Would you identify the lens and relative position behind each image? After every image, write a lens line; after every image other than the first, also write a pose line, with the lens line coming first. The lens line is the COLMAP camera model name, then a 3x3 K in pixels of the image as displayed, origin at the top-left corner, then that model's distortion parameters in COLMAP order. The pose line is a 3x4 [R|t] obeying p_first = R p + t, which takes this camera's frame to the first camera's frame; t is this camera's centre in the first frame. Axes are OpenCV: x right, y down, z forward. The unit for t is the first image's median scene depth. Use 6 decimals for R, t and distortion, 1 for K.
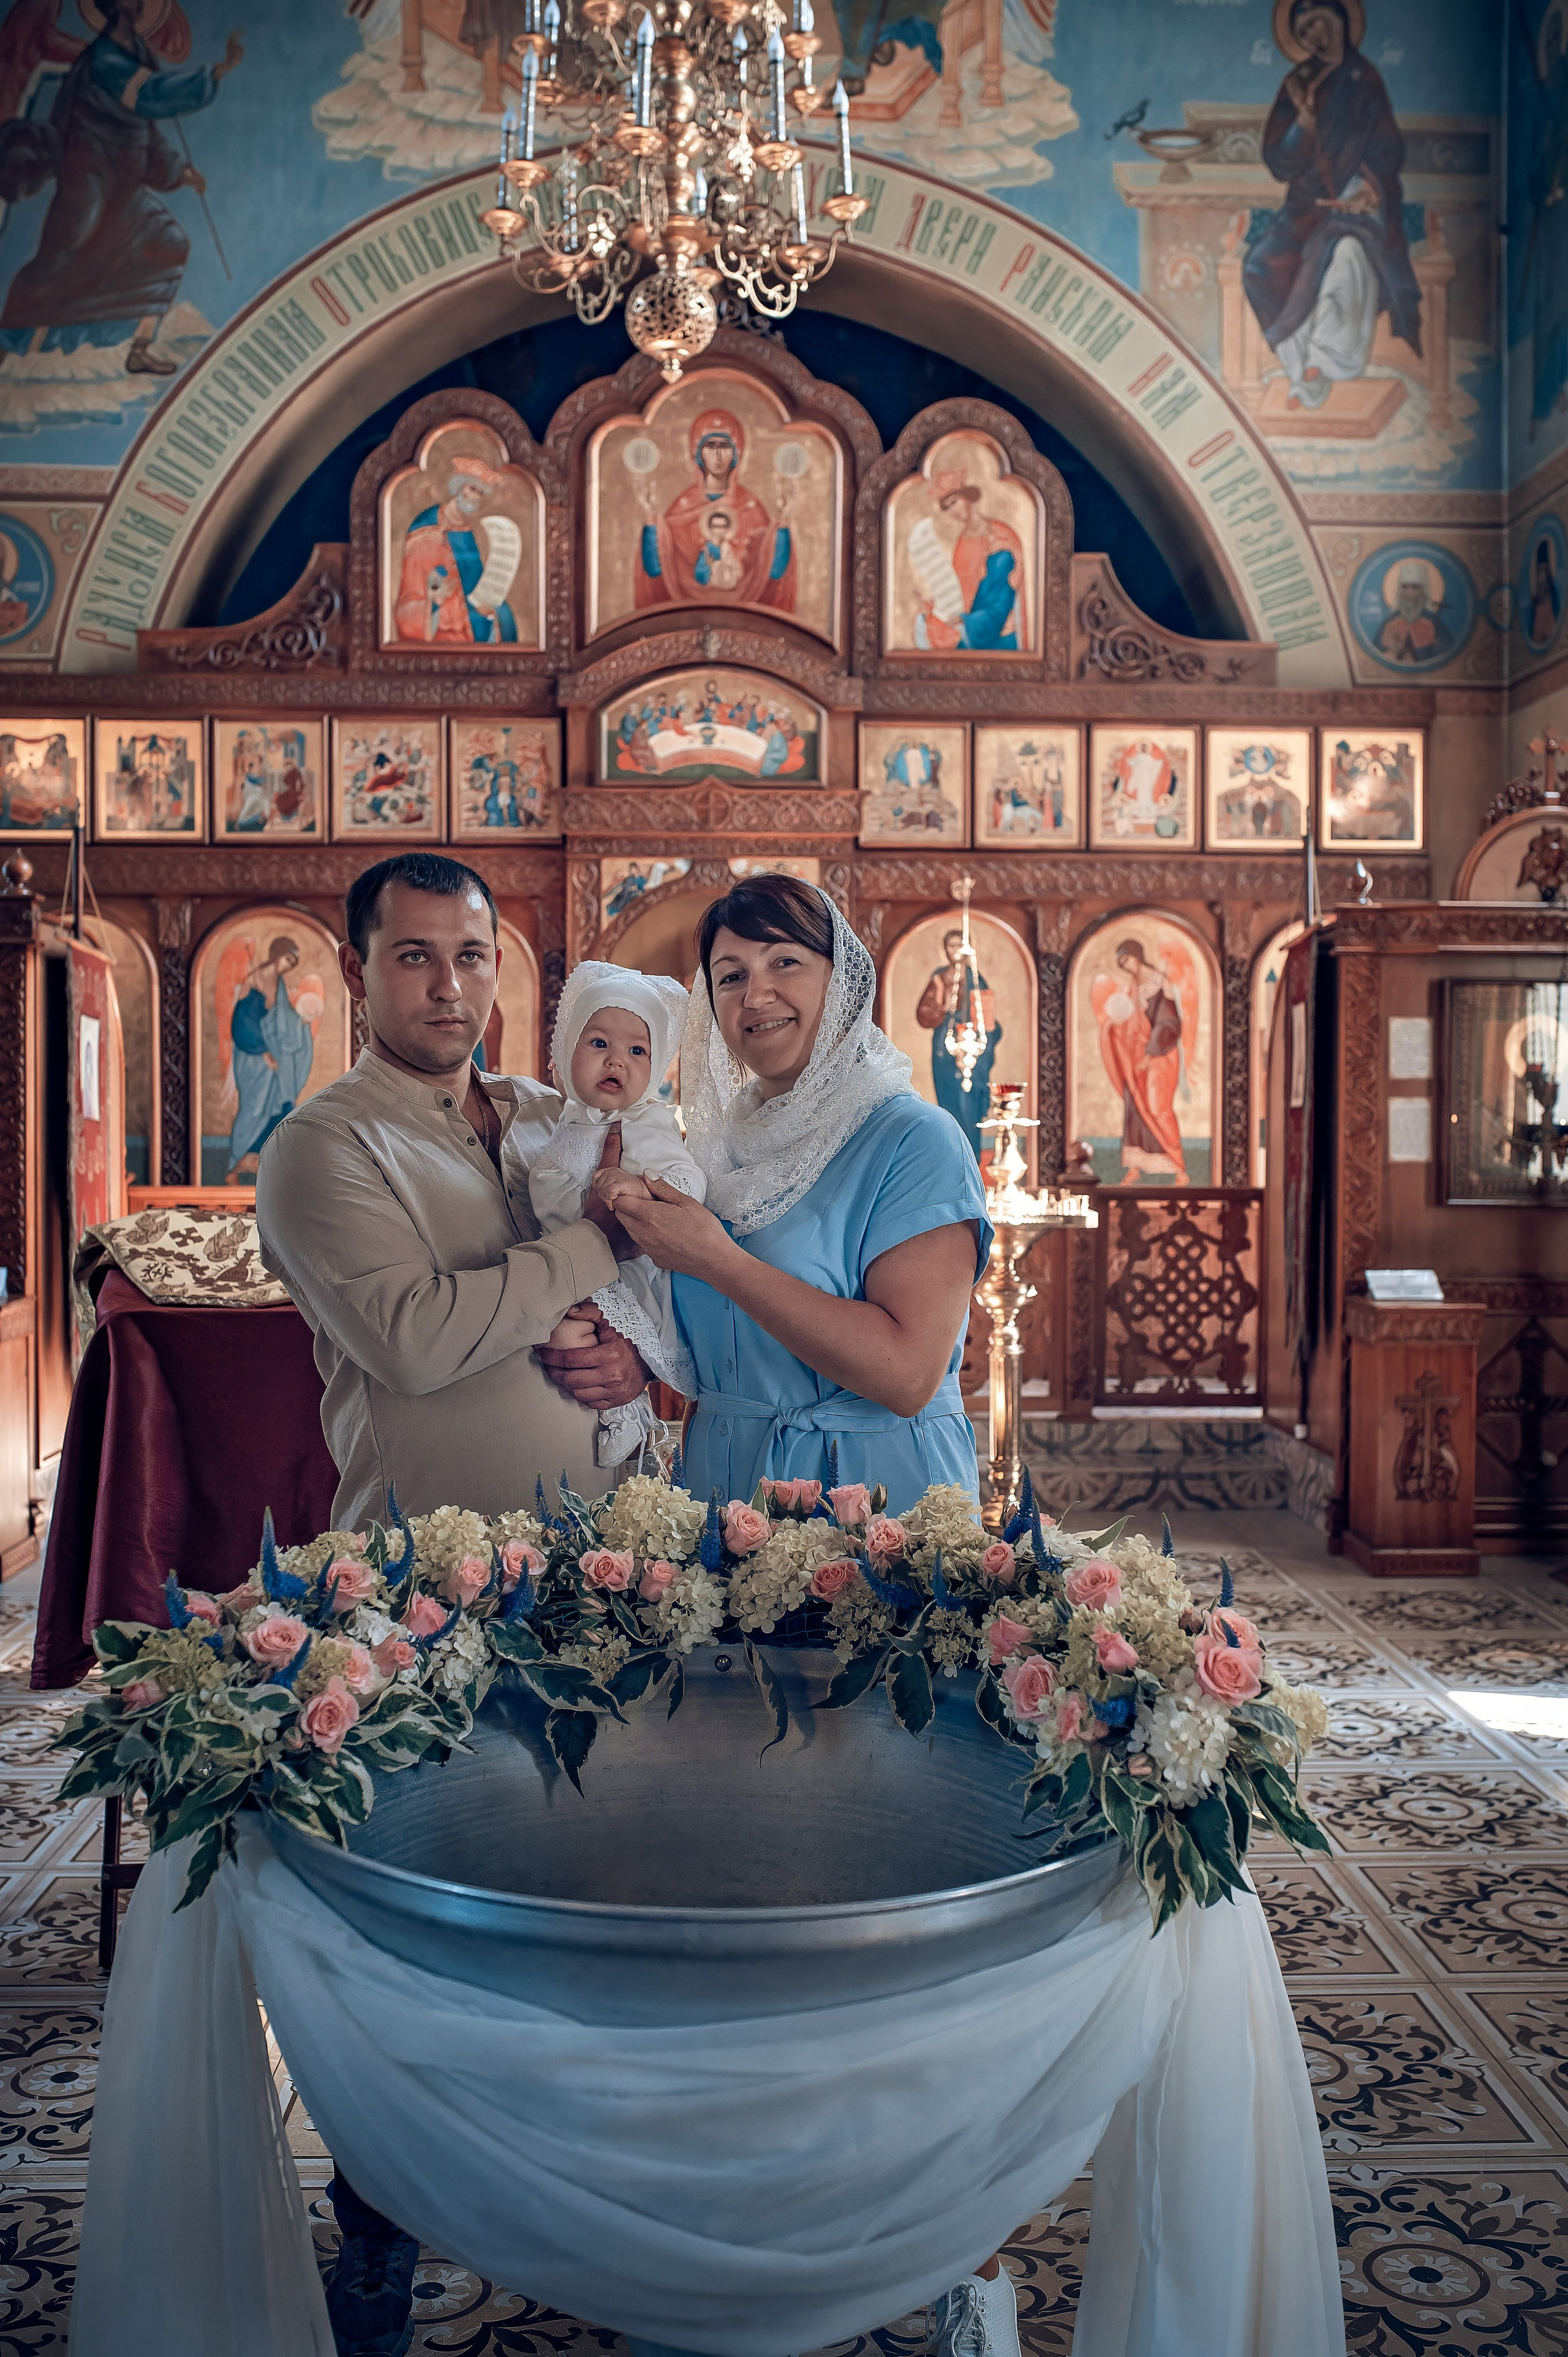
lens RADIAL K [[2273.9, 0, 784.0], [0, 2273.9, 1178.5], [0, 0, 1]] dist [-0.063618, 0.095807]
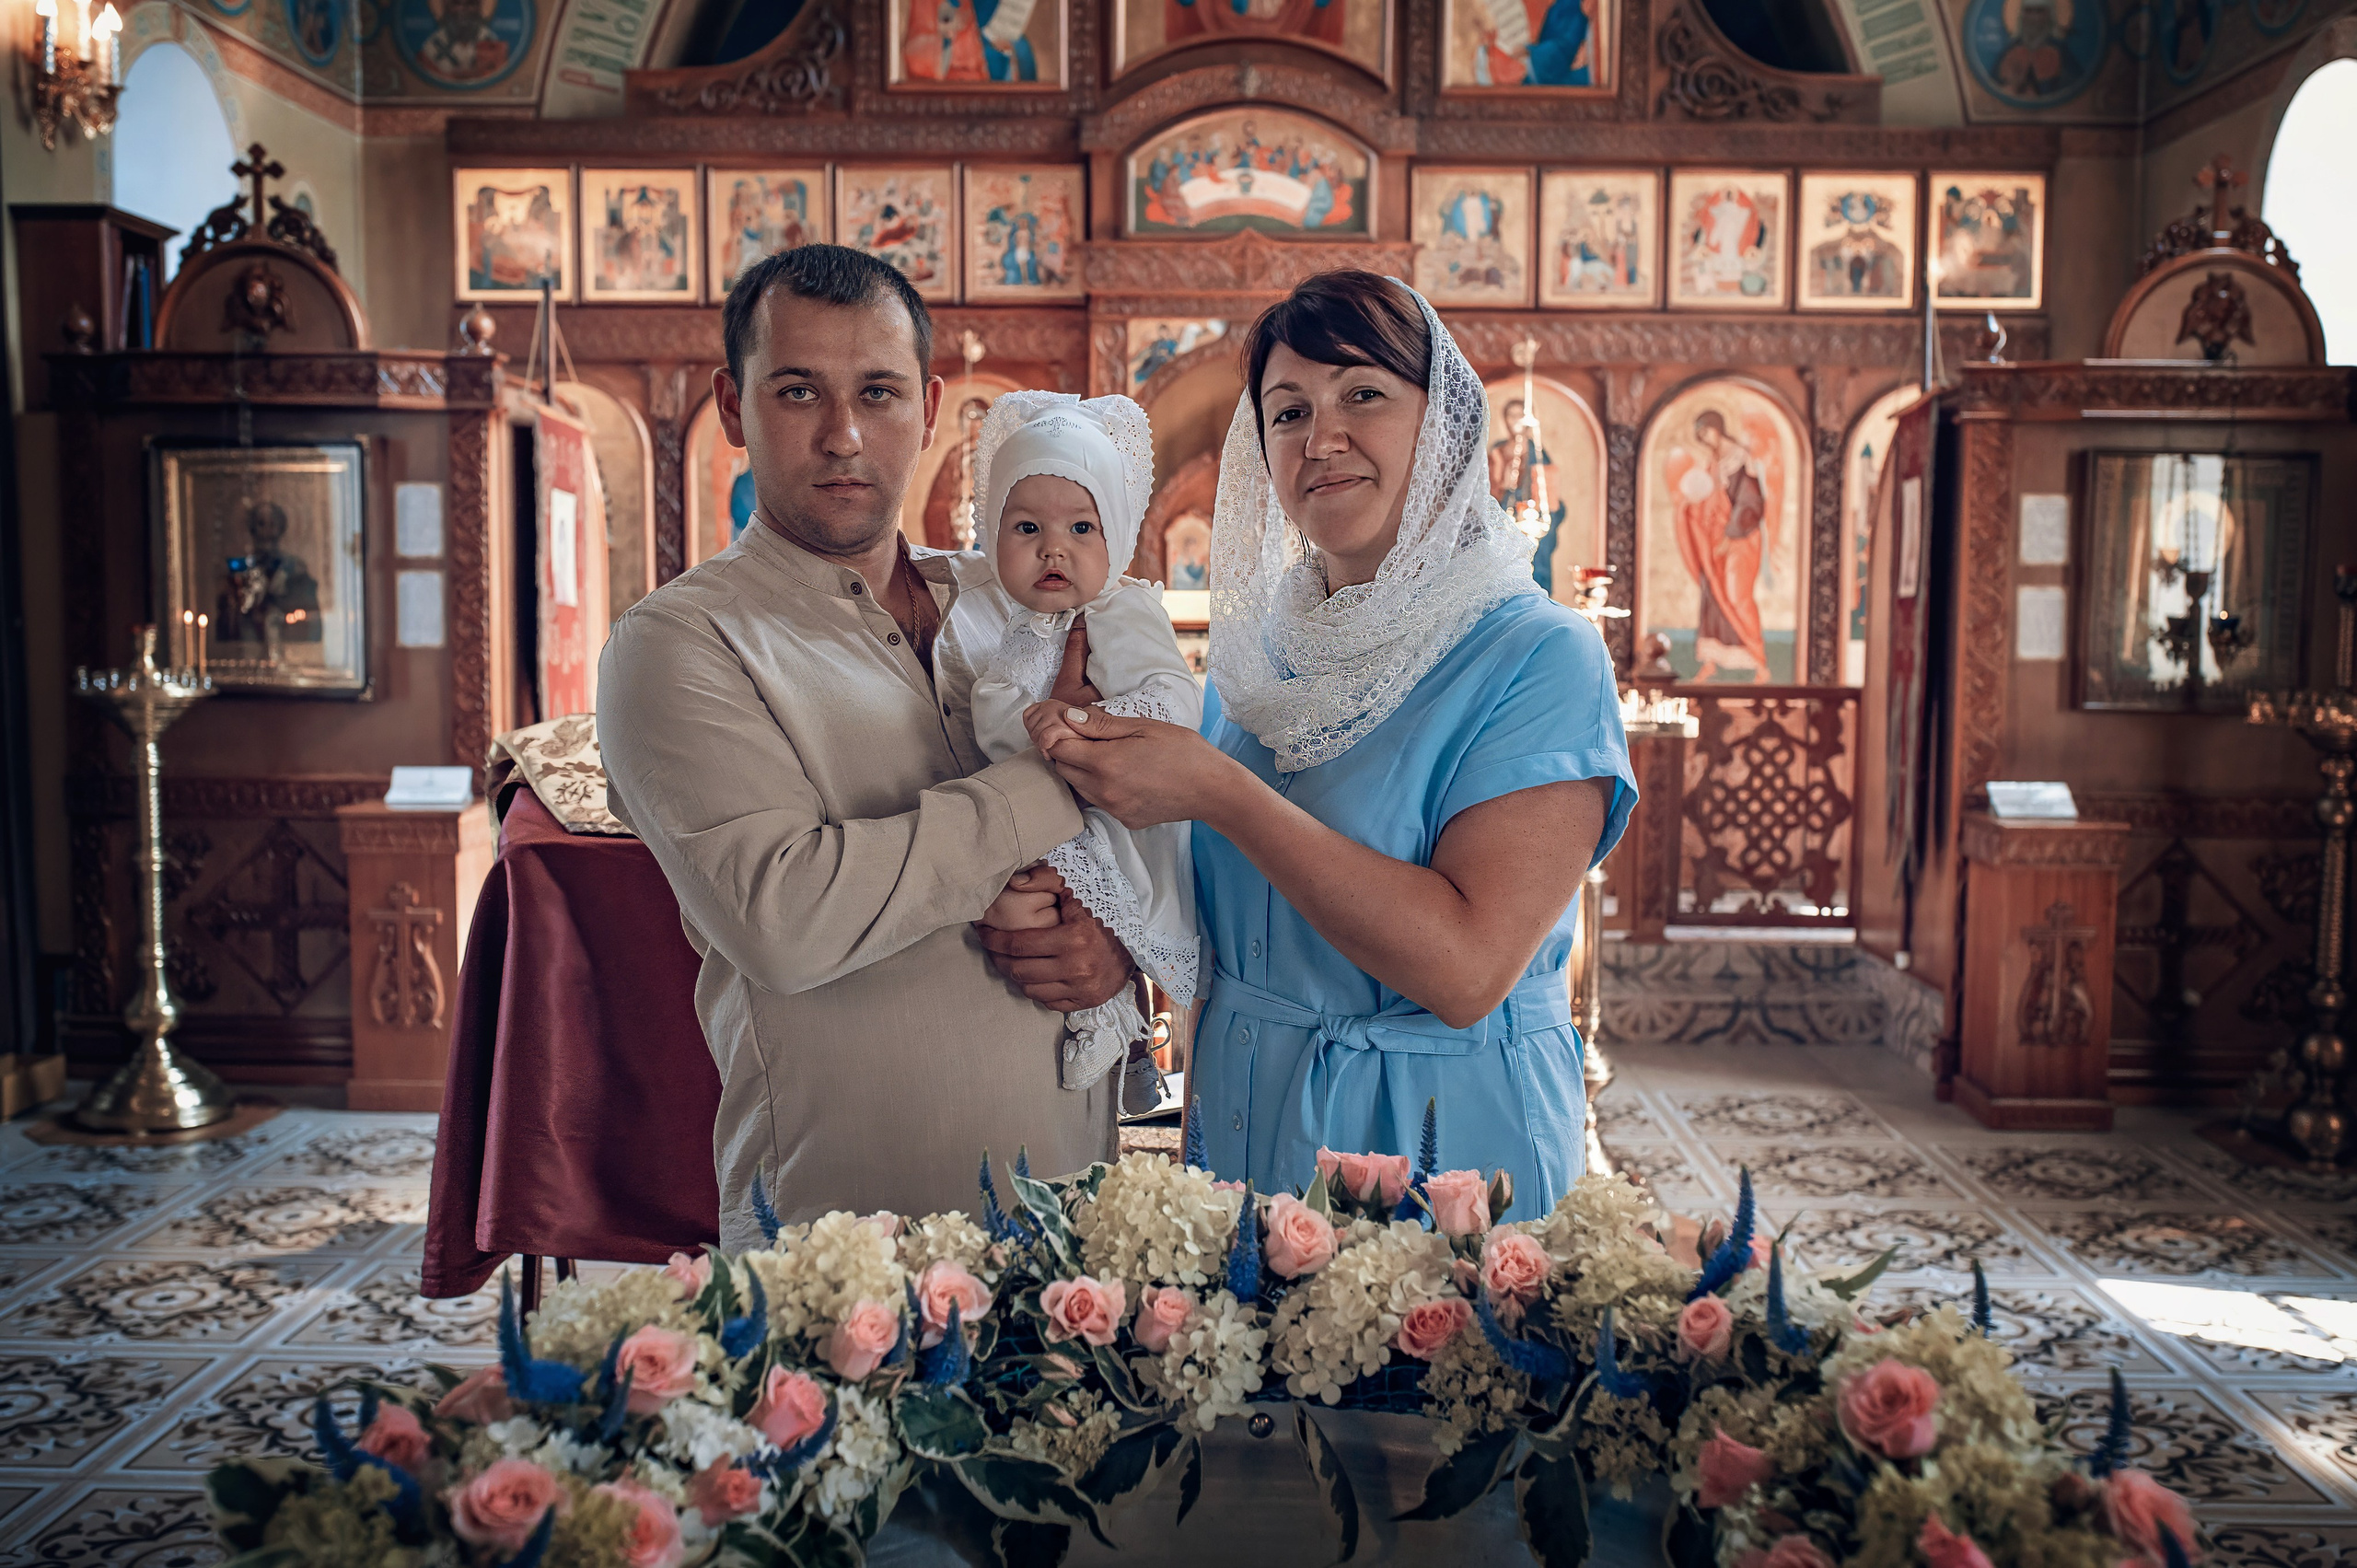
lens RADIAL K [[2276.7, 0, 1188.0], [0, 2276.7, 808.3], [0, 0, 1]] dist [-0.065410, 0.093323]
pose [[0.998349, 0.008986, -0.056729, -0.002758], [-0.005392, 0.997987, 0.063196, -0.002564], [0.057183, -0.062786, 0.996388, 0.078423]]
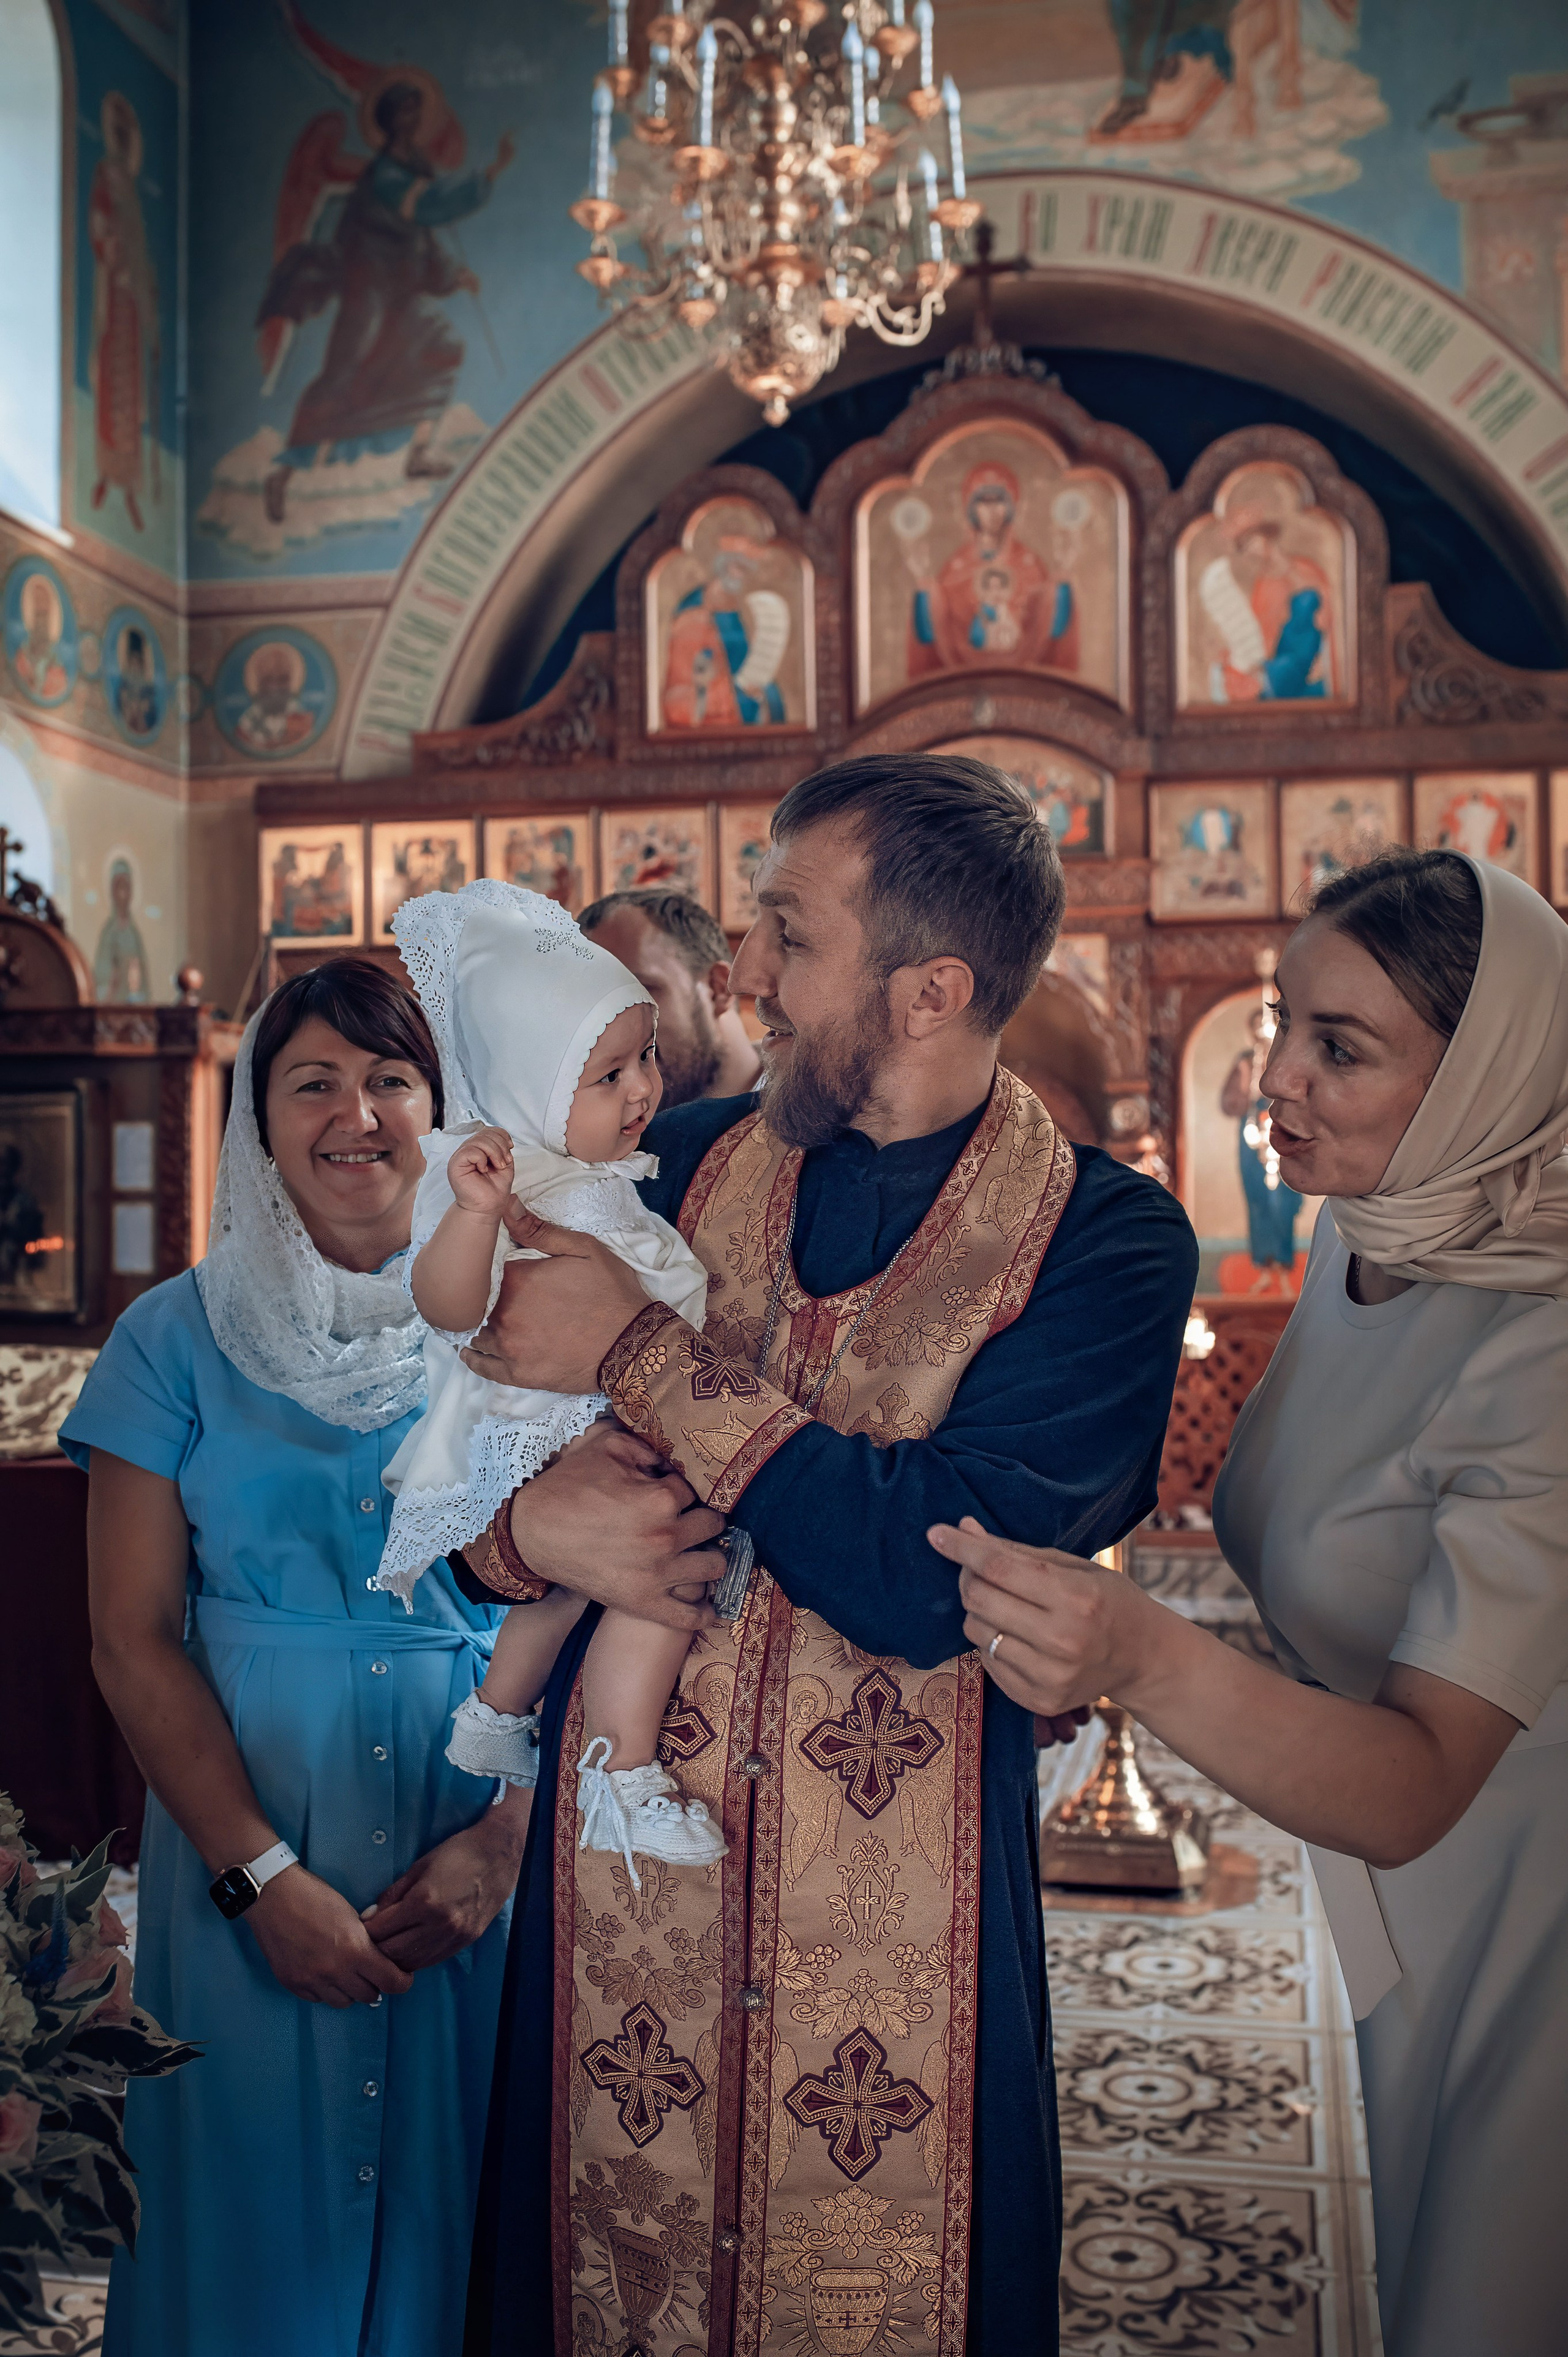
lens RADIAL K [[2276.6, 0, 784.0], [0, 2276.6, 1178.5], [0, 0, 1]] dist [-0.065410, 0.093323]
pose [[0.969778, -0.014151, -0.243580, 0.111635], [0.004679, 0.999212, -0.039420, -0.007256], [0.243946, 0.037089, 0.969079, 0.081229]]
